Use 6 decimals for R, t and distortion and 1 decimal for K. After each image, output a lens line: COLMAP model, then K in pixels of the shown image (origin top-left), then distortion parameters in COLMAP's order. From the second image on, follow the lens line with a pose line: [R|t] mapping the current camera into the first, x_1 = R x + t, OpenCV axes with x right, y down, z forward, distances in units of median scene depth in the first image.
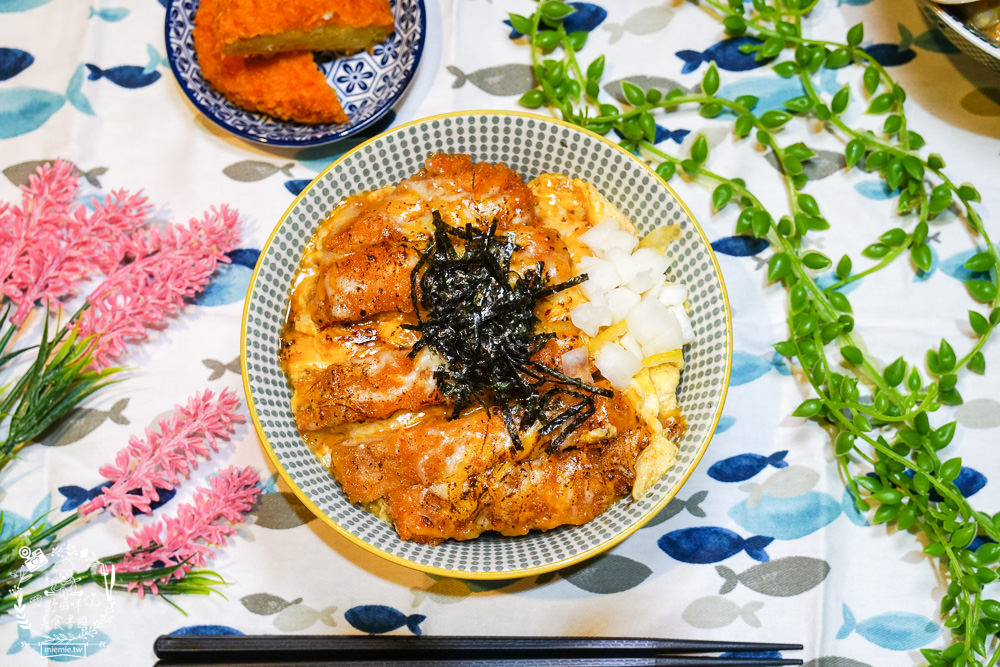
lens RADIAL K [[1681.7, 0, 485.4], [0, 1681.7, 321.8], [0, 0, 1]] dist [0.039004, 0.088874]
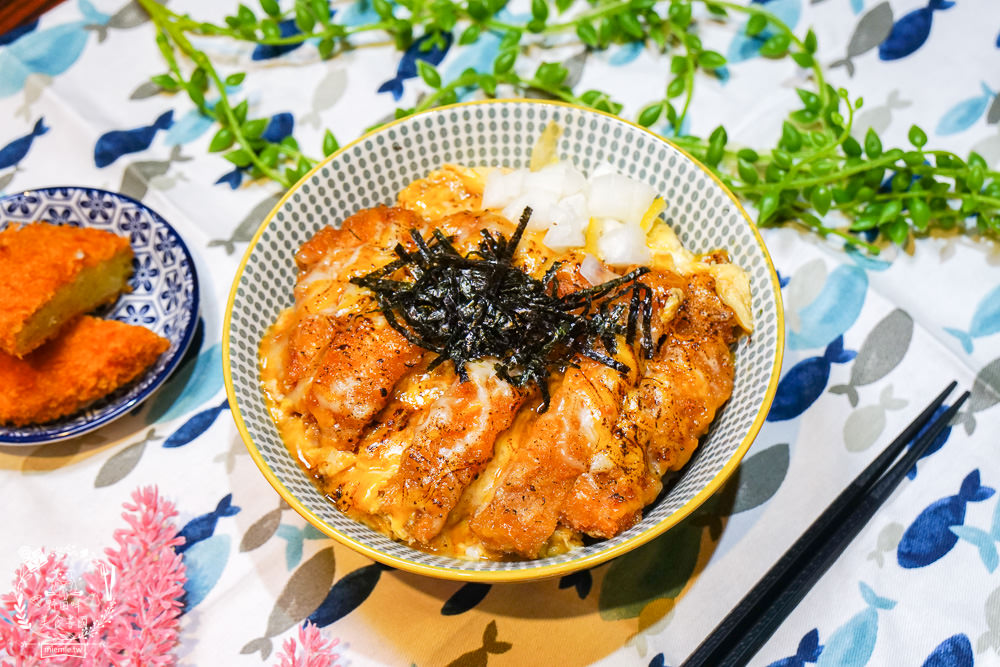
lens RADIAL K [[1681.7, 0, 485.4], [0, 1681.7, 321.8], [0, 0, 1]] dist [0.039004, 0.088874]
pose [[0.686173, -0.625312, 0.371687, -0.316260], [0.706867, 0.693811, -0.137710, 0.117970], [-0.171769, 0.357227, 0.918087, 0.190933]]
